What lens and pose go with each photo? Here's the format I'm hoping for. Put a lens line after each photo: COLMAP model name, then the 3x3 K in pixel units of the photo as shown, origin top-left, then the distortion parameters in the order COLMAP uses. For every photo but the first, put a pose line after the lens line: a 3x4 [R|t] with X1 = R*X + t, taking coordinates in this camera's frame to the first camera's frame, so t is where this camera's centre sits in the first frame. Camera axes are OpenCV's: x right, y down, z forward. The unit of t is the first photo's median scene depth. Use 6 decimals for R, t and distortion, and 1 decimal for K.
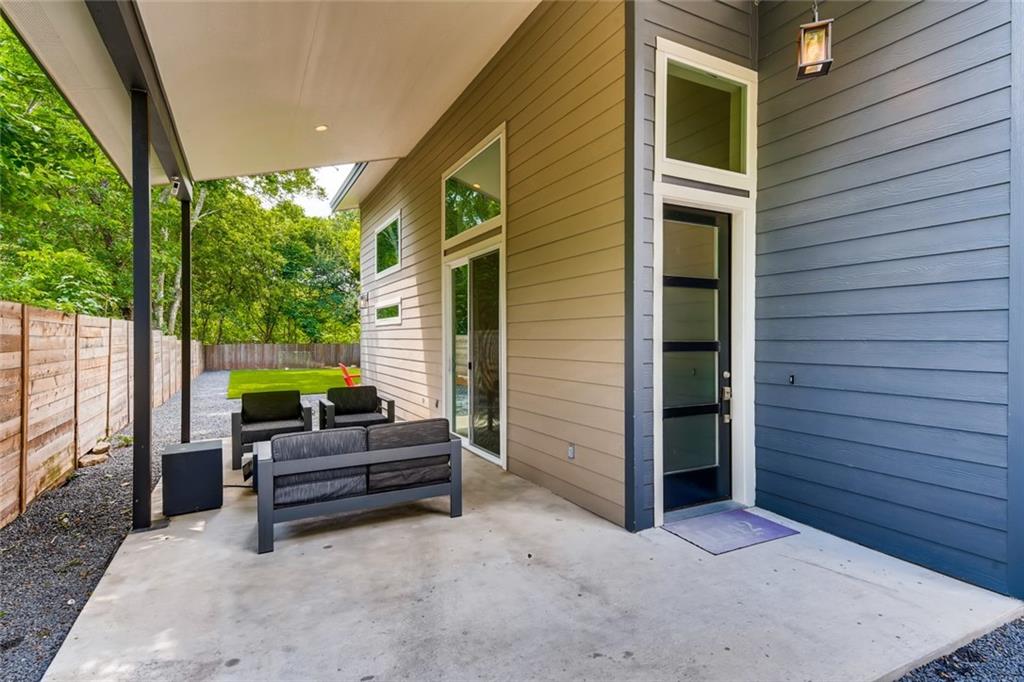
lens RADIAL K [[517.3, 0, 514.4], [0, 517.3, 343.5], [0, 0, 1]] dist [0.033175, -0.007916]
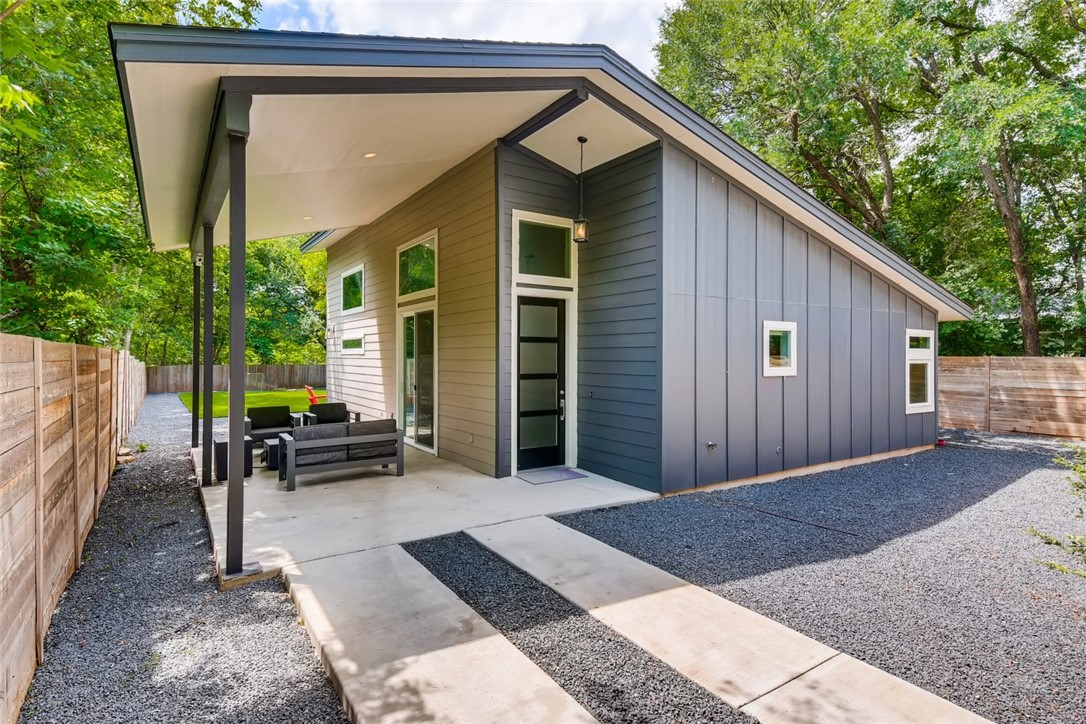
lens RADIAL K [[548.6, 0, 544.1], [0, 548.6, 355.1], [0, 0, 1]] dist [0.033175, -0.007916]
pose [[0.994032, 0.002749, 0.109054, 0.117361], [-0.001195, 0.999897, -0.014318, -0.029464], [-0.109082, 0.014102, 0.993933, -0.630913]]
